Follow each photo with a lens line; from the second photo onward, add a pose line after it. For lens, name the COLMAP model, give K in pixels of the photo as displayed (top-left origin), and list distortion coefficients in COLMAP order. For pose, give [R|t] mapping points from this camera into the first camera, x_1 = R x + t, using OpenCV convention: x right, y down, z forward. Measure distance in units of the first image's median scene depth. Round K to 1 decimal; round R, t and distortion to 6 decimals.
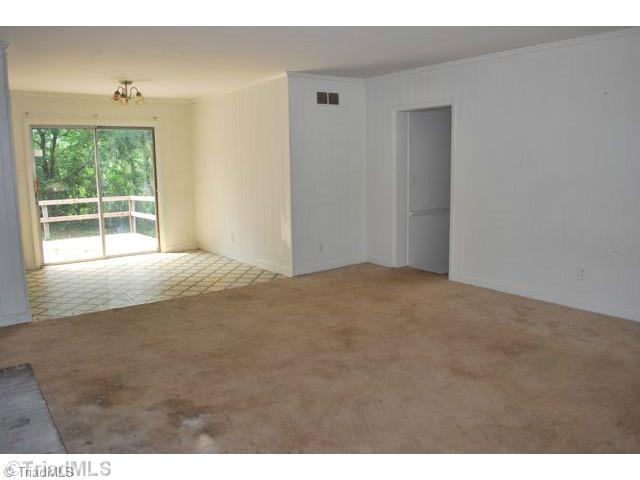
lens RADIAL K [[553.3, 0, 320.0], [0, 553.3, 240.0], [0, 0, 1]] dist [0.000684, 0.000588]
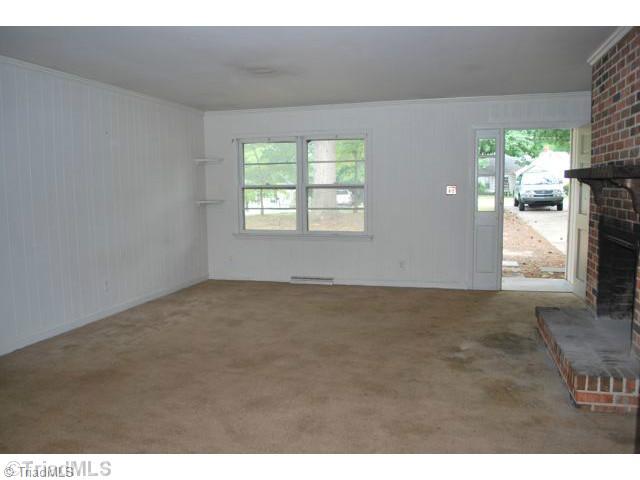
lens RADIAL K [[553.3, 0, 320.0], [0, 553.3, 240.0], [0, 0, 1]] dist [0.000684, 0.000588]
pose [[-0.656616, -0.058994, 0.751914, -1.032458], [0.125793, 0.974407, 0.186300, -0.280457], [-0.743661, 0.216913, -0.632390, 2.063484]]
